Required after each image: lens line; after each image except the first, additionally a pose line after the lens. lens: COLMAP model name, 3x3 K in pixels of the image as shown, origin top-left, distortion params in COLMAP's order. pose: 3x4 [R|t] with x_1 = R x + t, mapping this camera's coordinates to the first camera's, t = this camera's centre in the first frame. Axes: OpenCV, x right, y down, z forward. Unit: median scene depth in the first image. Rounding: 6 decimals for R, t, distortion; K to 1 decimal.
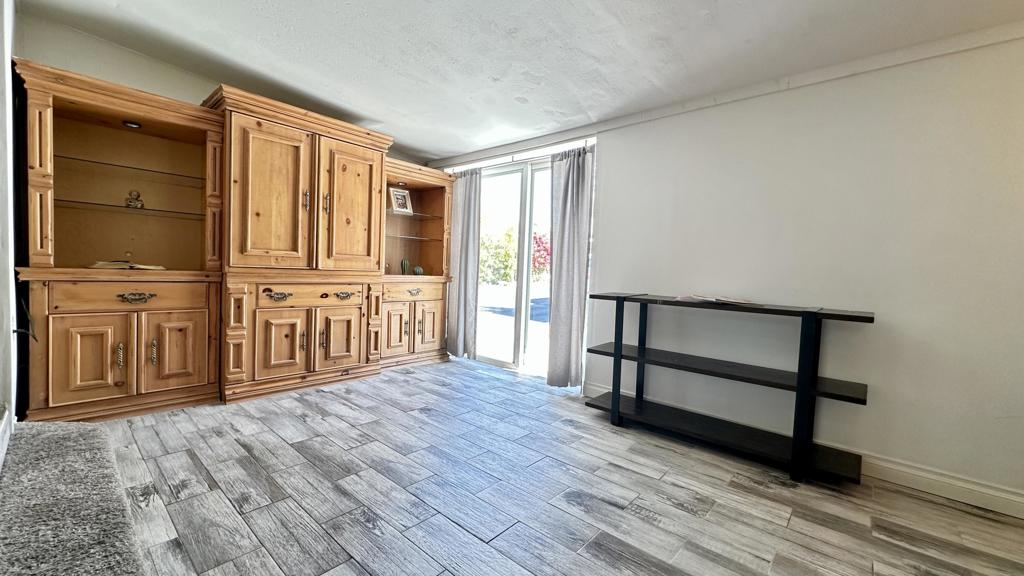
lens RADIAL K [[408.6, 0, 512.2], [0, 408.6, 286.2], [0, 0, 1]] dist [-0.004115, 0.001568]
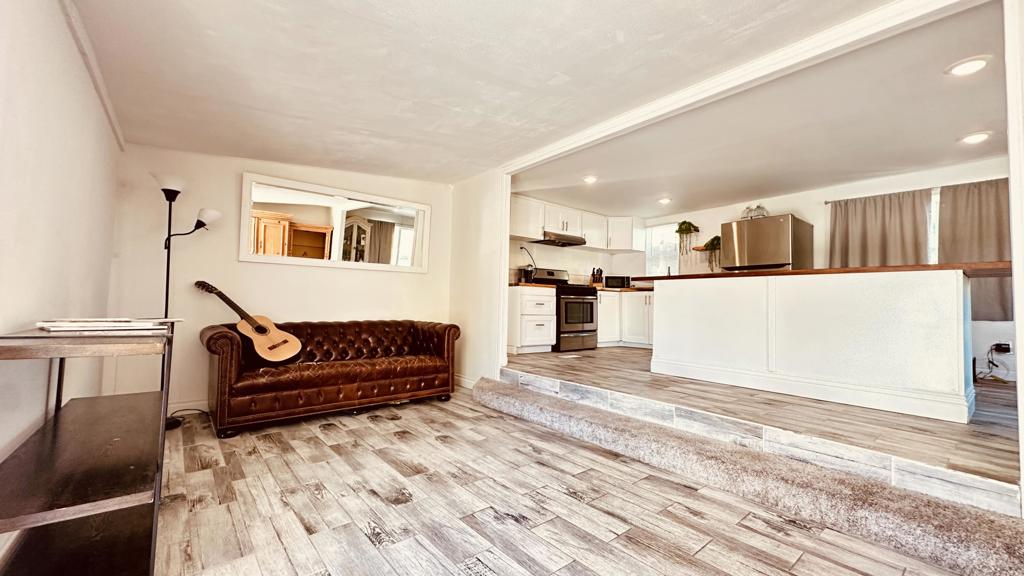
lens RADIAL K [[408.6, 0, 510.7], [0, 408.6, 288.5], [0, 0, 1]] dist [-0.004115, 0.001568]
pose [[-0.986219, -0.050199, 0.157646, -0.207085], [-0.049072, 0.998734, 0.011036, -0.056618], [-0.158001, 0.003148, -0.987434, 1.488220]]
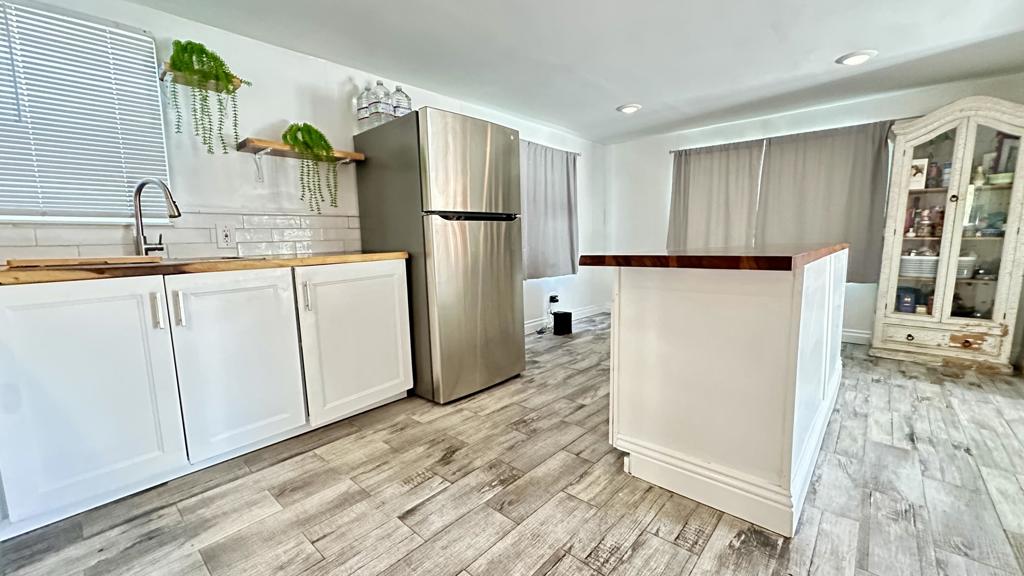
lens RADIAL K [[408.6, 0, 510.4], [0, 408.6, 288.1], [0, 0, 1]] dist [-0.004115, 0.001568]
pose [[-0.005310, 0.087392, -0.996160, 0.005766], [-0.030897, 0.995684, 0.087515, -0.105630], [0.999508, 0.031243, -0.002587, -0.590139]]
